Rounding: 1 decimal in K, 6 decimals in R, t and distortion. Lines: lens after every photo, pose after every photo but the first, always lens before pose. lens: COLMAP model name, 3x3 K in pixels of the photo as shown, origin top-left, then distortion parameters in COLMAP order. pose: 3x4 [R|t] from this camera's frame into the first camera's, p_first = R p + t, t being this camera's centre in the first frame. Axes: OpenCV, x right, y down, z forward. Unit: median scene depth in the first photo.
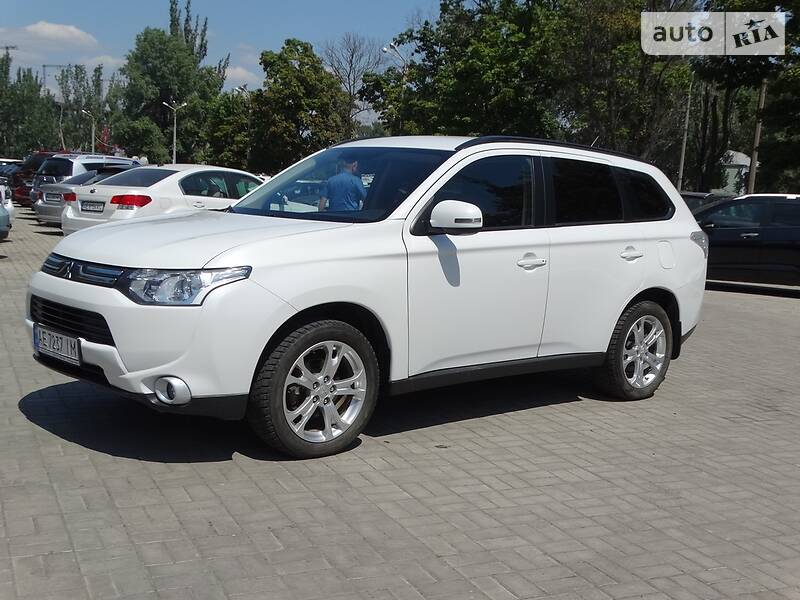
lens RADIAL K [[1023.5, 0, 400.9], [0, 1023.5, 336.1], [0, 0, 1]] dist [-0.018580, -0.051149]
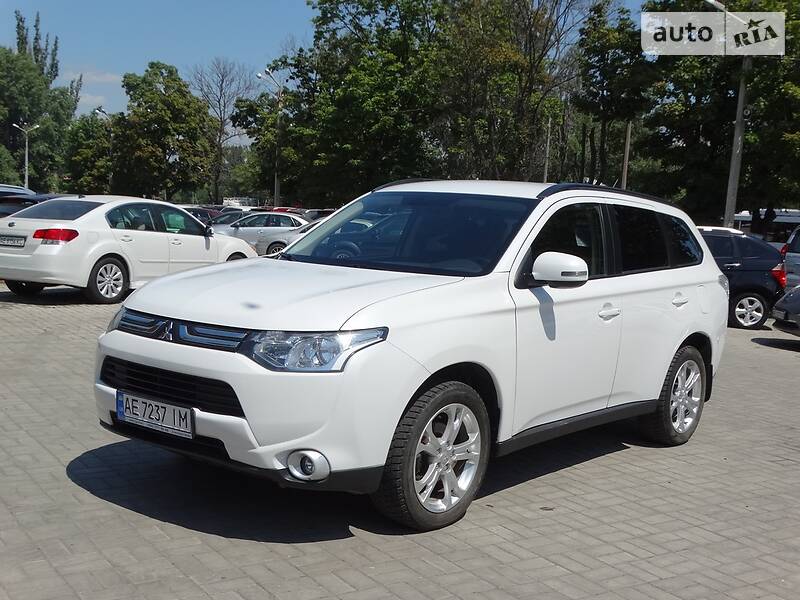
lens RADIAL K [[1038.0, 0, 423.1], [0, 1038.0, 301.0], [0, 0, 1]] dist [-0.037182, 0.114762]
pose [[0.988739, -0.009385, 0.149357, -0.158001], [0.018335, 0.998110, -0.058659, -0.022273], [-0.148524, 0.060737, 0.987042, 0.038367]]
